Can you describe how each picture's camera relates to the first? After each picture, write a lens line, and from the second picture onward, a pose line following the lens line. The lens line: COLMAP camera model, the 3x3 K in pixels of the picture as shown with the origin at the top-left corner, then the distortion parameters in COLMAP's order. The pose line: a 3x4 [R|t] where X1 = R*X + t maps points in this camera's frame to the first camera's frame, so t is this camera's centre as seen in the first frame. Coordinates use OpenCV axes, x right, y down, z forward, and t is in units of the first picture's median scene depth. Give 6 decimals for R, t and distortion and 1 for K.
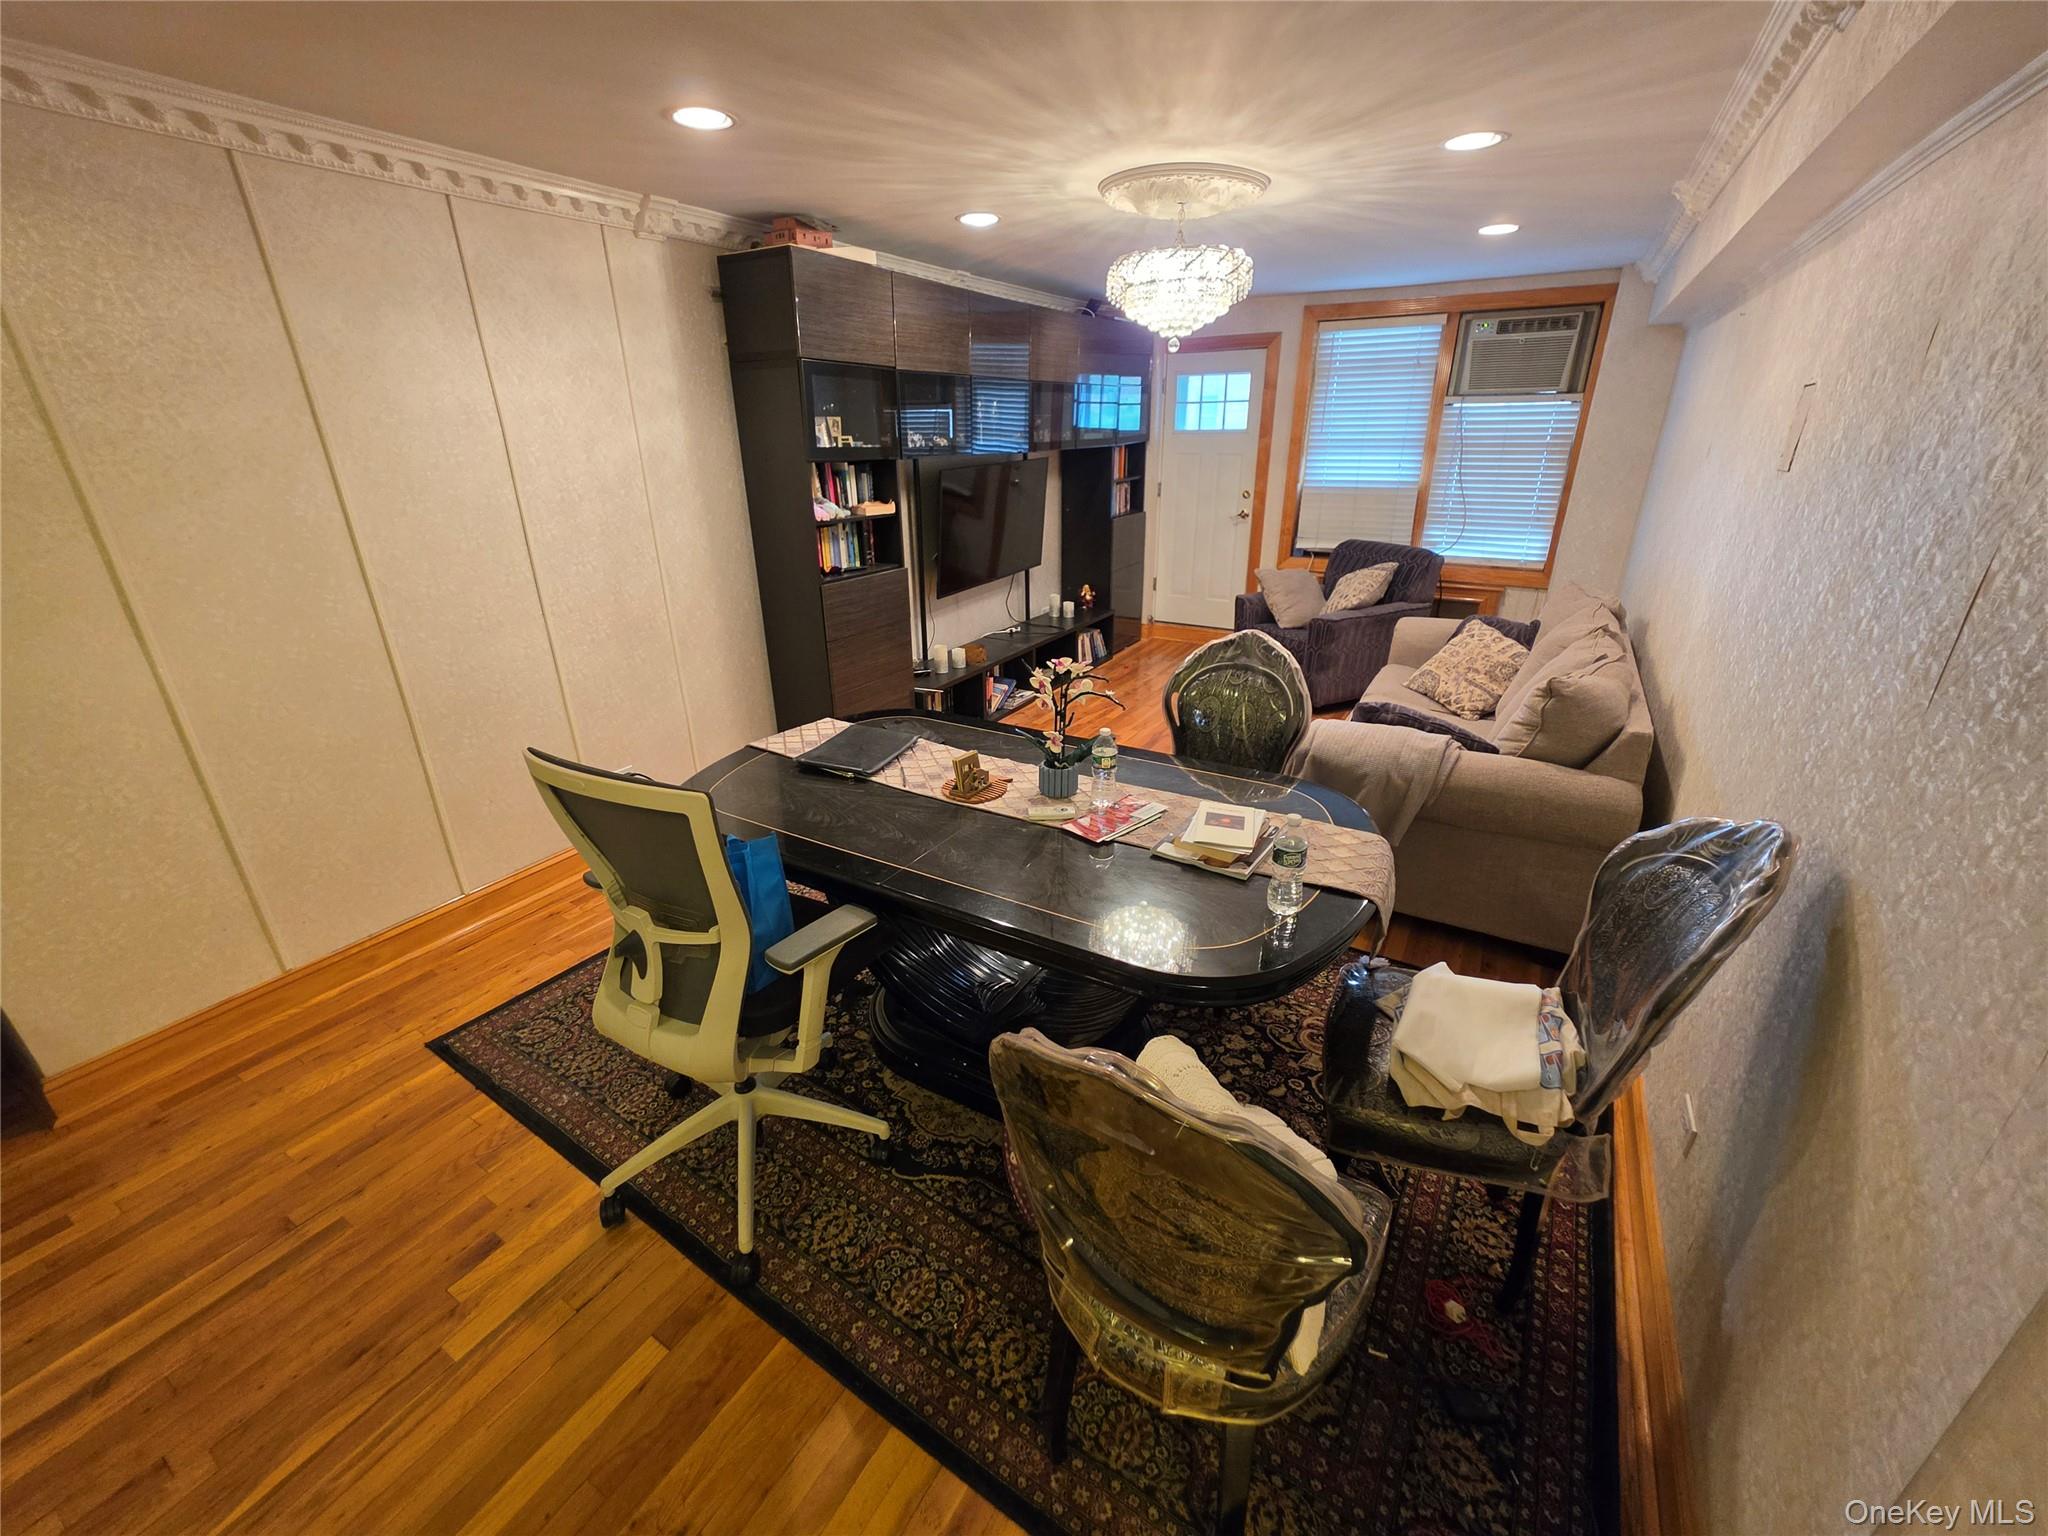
lens RADIAL K [[821.1, 0, 1020.9], [0, 821.1, 770.4], [0, 0, 1]] dist [-0.000841, -0.000057]
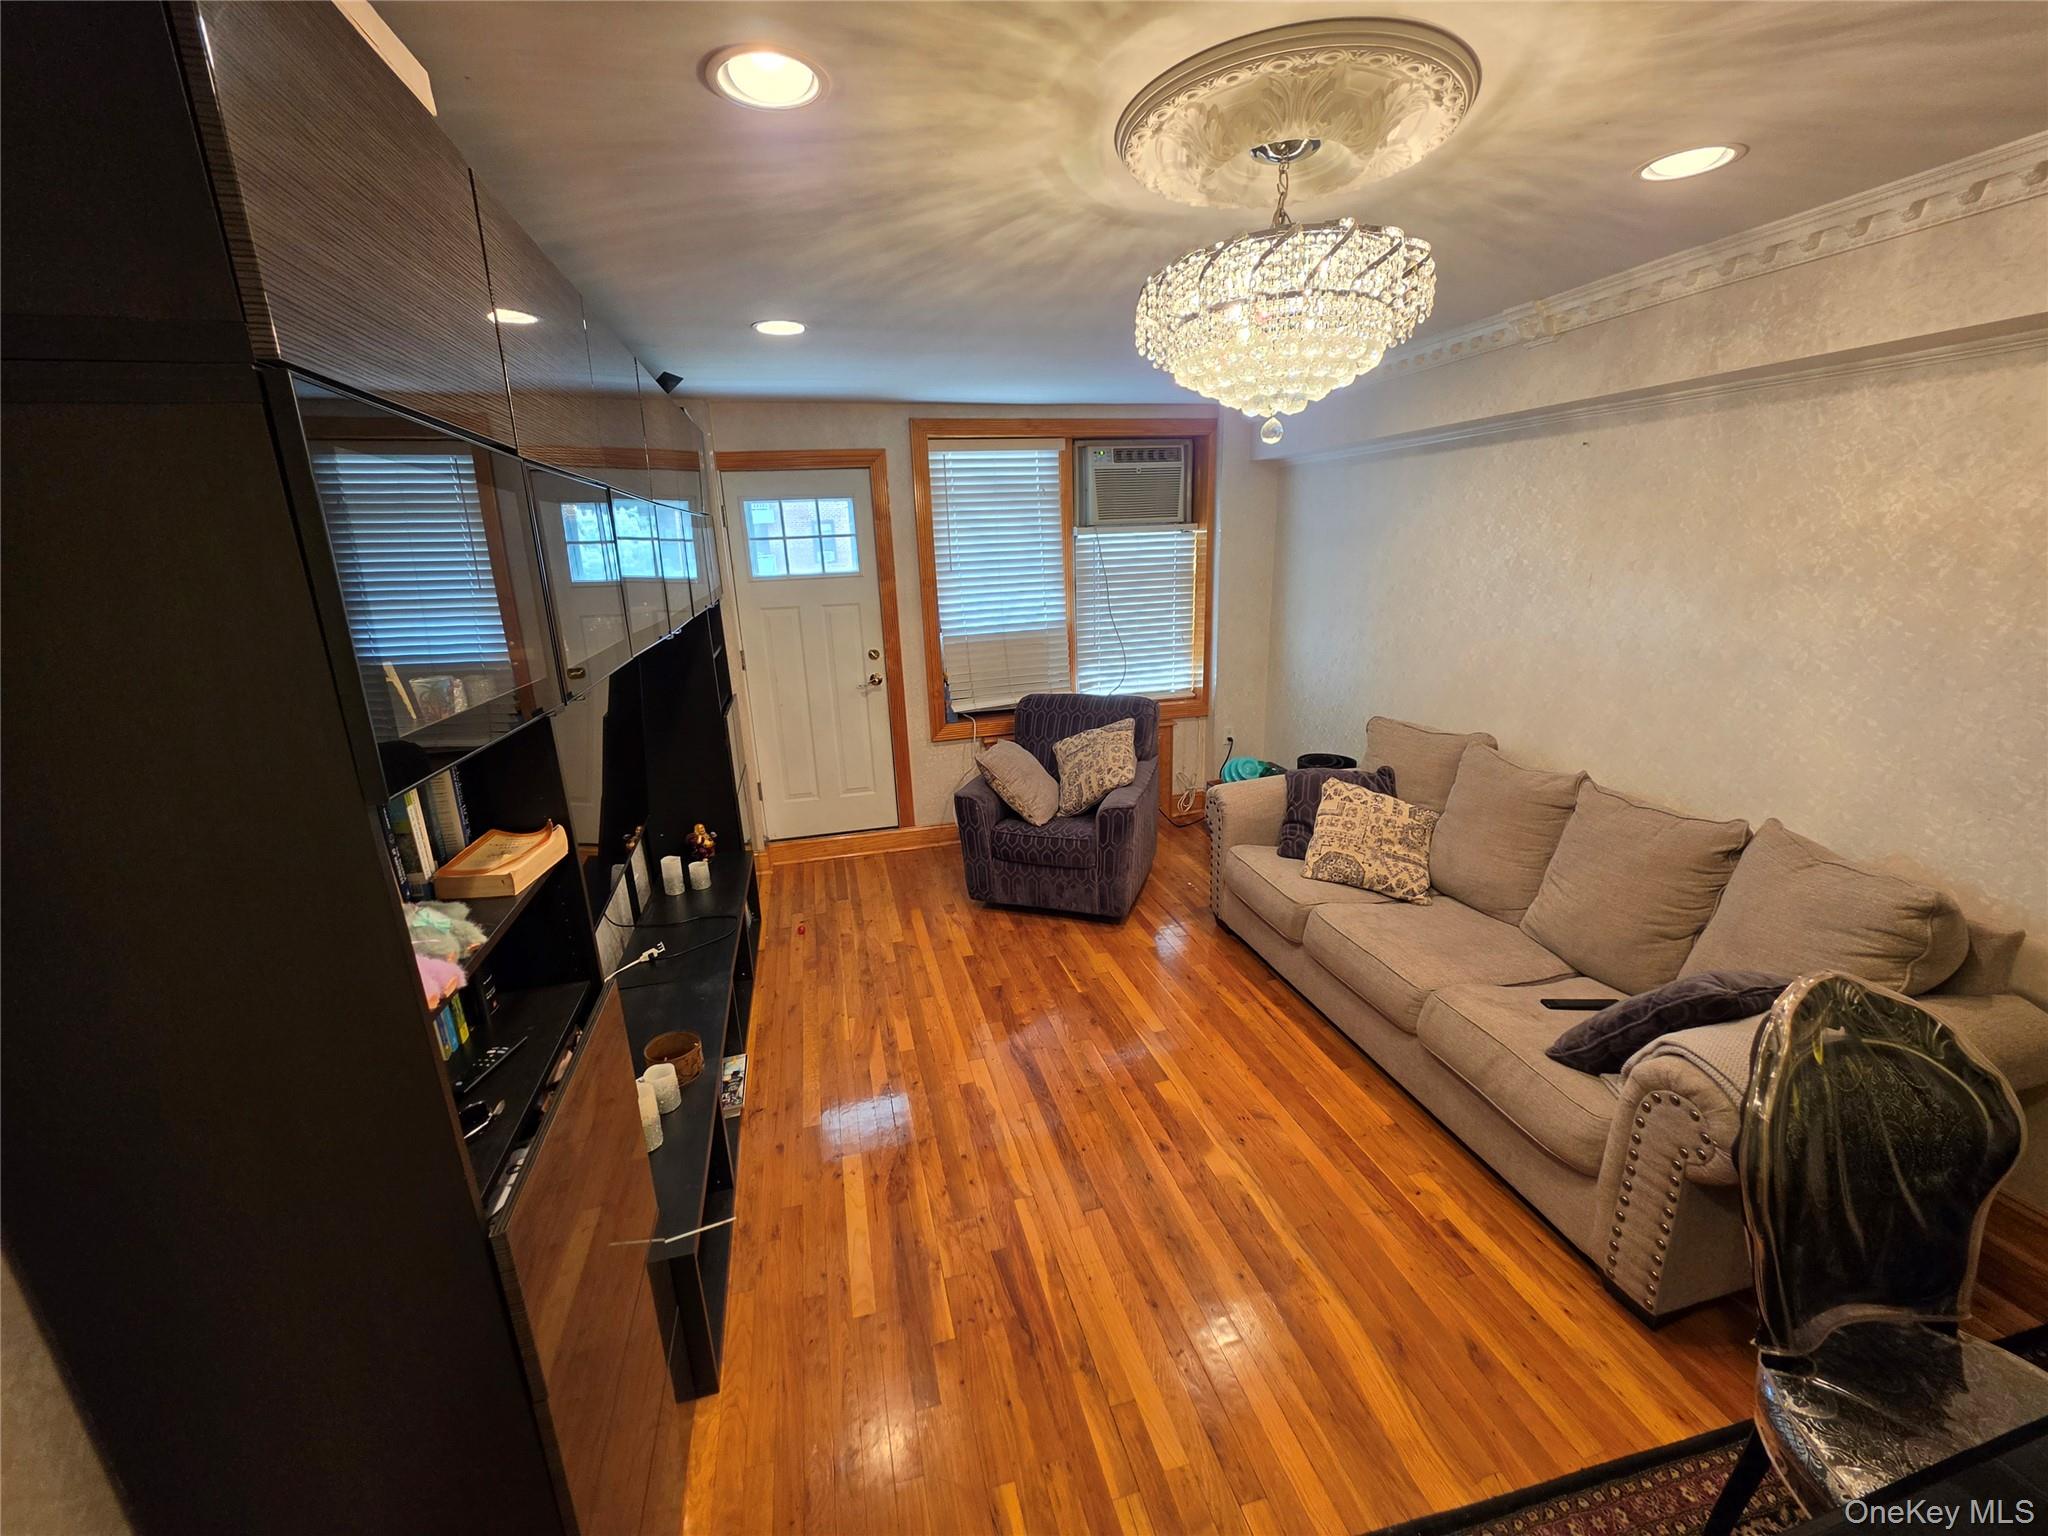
lens RADIAL K [[821.1, 0, 1022.5], [0, 821.1, 768.3], [0, 0, 1]] dist [-0.000841, -0.000057]
pose [[0.711810, -0.203336, 0.672295, -0.170264], [0.300846, 0.953193, -0.030235, -0.195670], [-0.634679, 0.223778, 0.739666, 0.434040]]
